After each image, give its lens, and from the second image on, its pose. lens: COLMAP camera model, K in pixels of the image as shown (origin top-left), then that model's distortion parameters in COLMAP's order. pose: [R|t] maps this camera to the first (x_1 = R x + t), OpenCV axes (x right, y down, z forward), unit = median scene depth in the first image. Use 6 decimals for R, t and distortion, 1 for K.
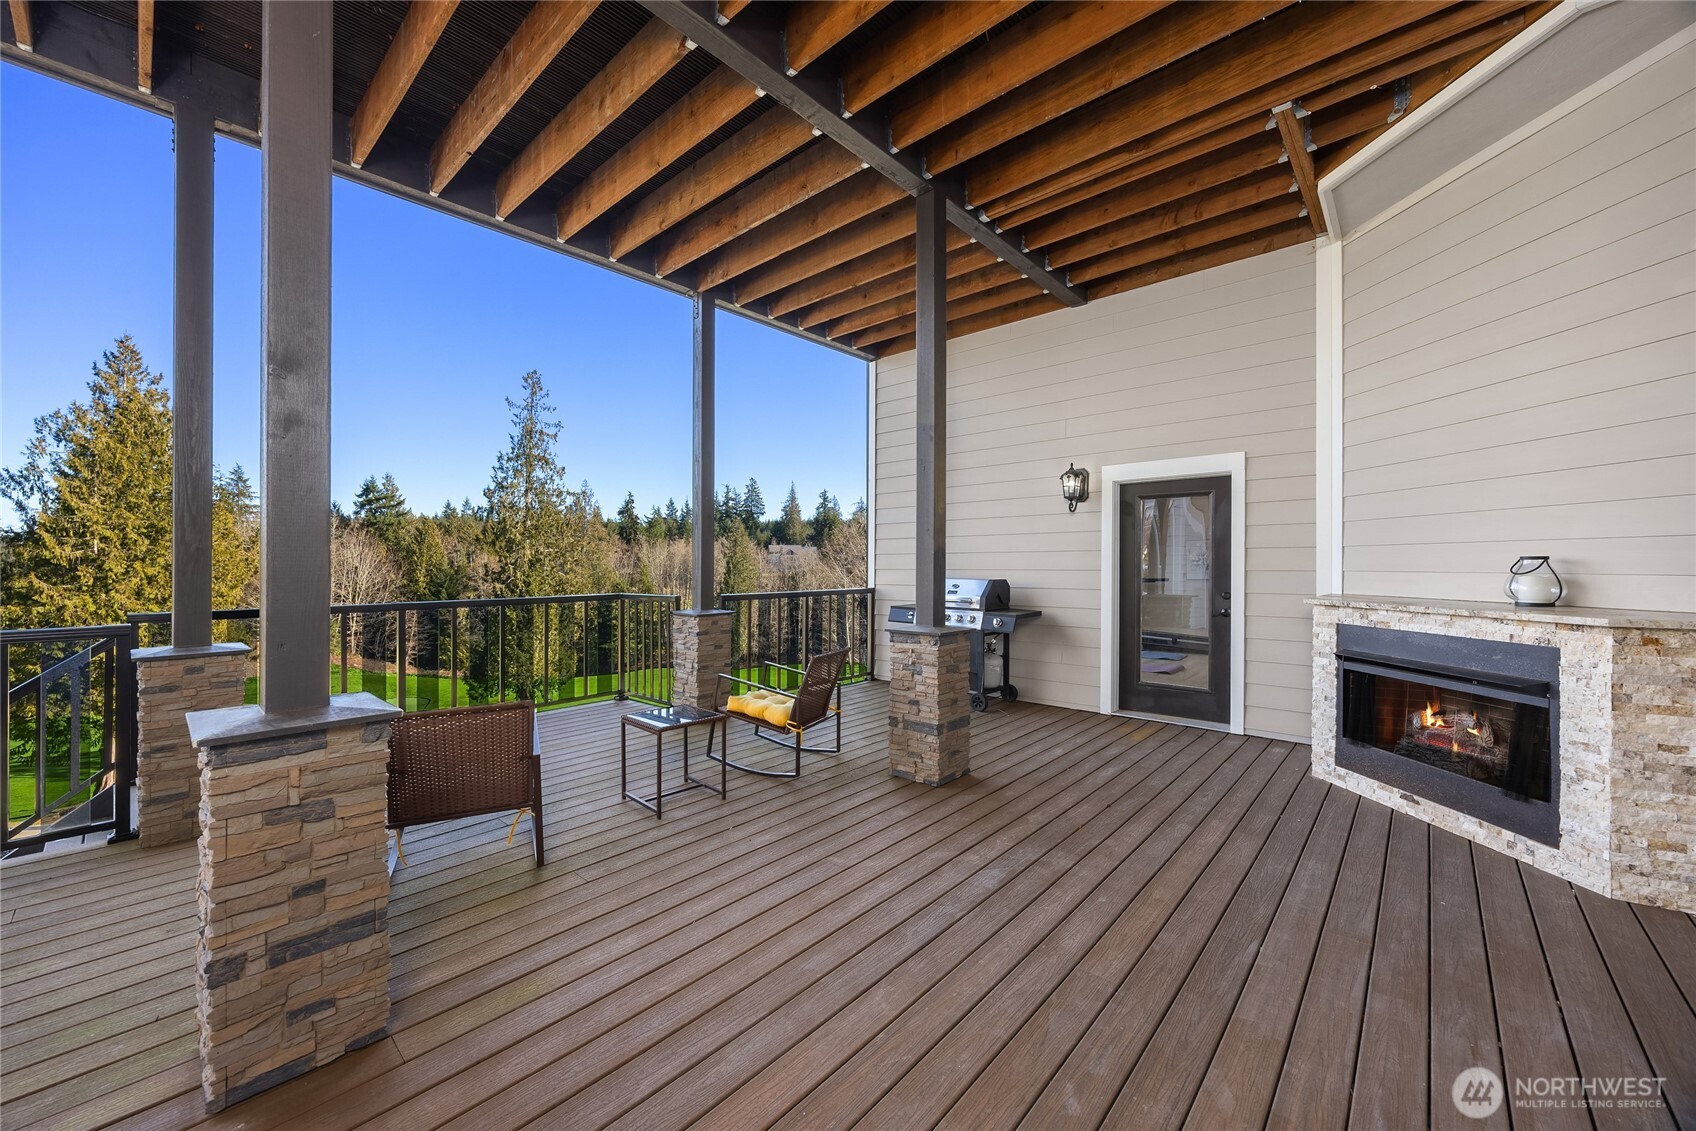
lens RADIAL K [[638.2, 0, 850.2], [0, 638.2, 551.7], [0, 0, 1]] dist [-0.001135, -0.000465]
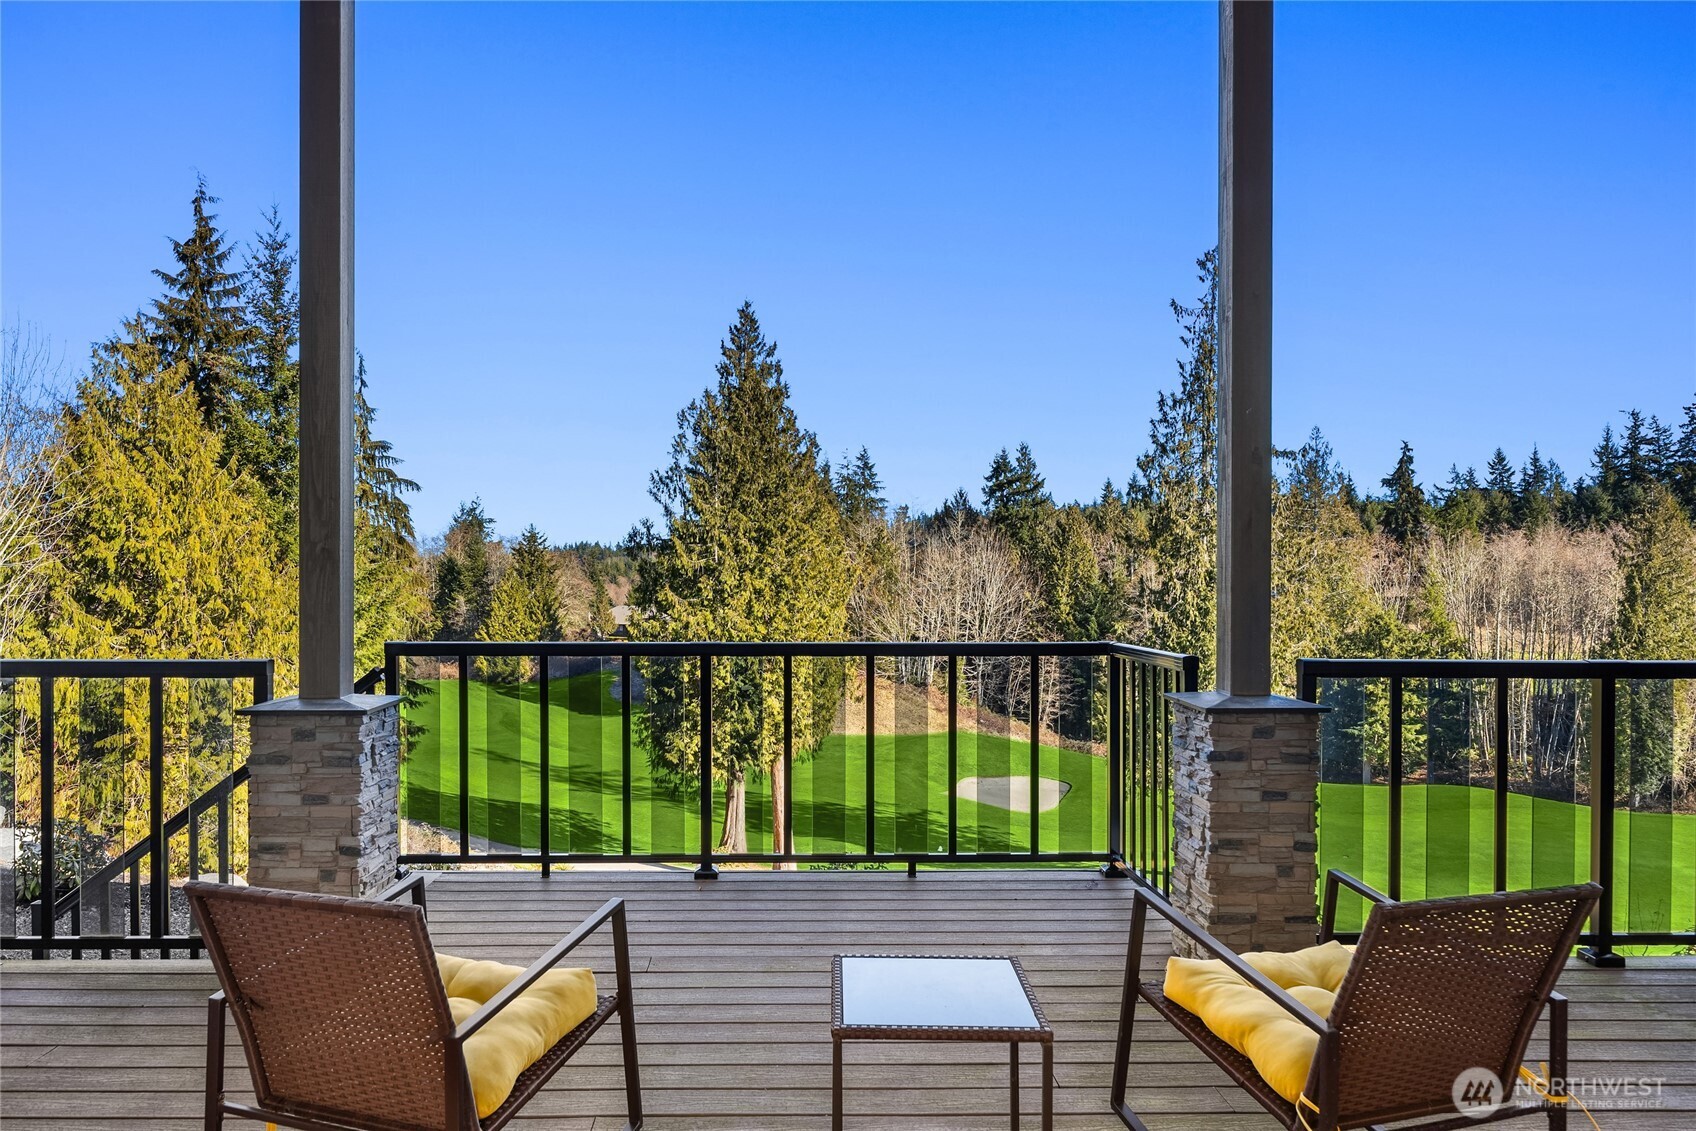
lens RADIAL K [[1124.8, 0, 848.0], [0, 1124.8, 565.5], [0, 0, 1]] dist [0.019698, -0.001118]
pose [[0.694944, -0.001842, -0.719061, 0.012754], [0.007251, 0.999964, 0.004446, 0.000745], [0.719027, -0.008304, 0.694932, 0.042371]]
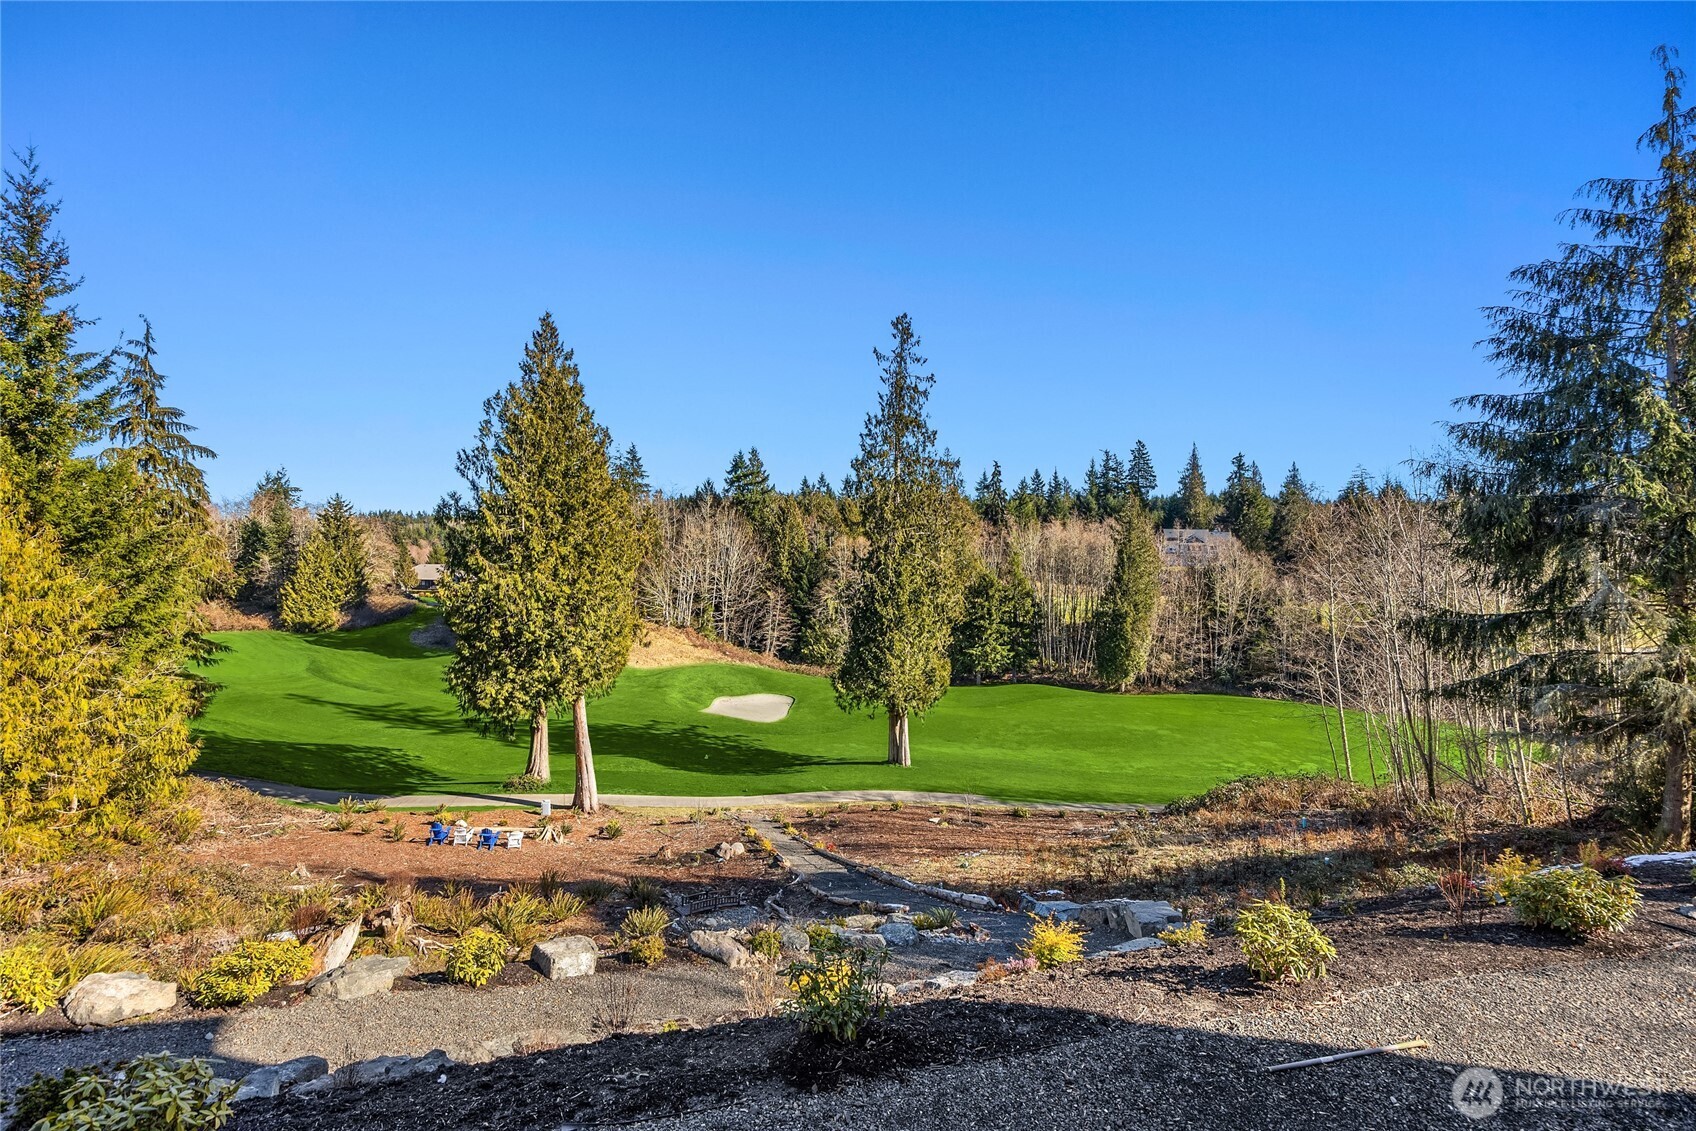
lens RADIAL K [[771.7, 0, 860.9], [0, 771.7, 565.3], [0, 0, 1]] dist [-0.005147, -0.001355]
pose [[0.887726, 0.031781, -0.459275, -0.091375], [-0.013934, 0.999012, 0.042197, -0.001647], [0.460162, -0.031060, 0.887291, 0.096245]]
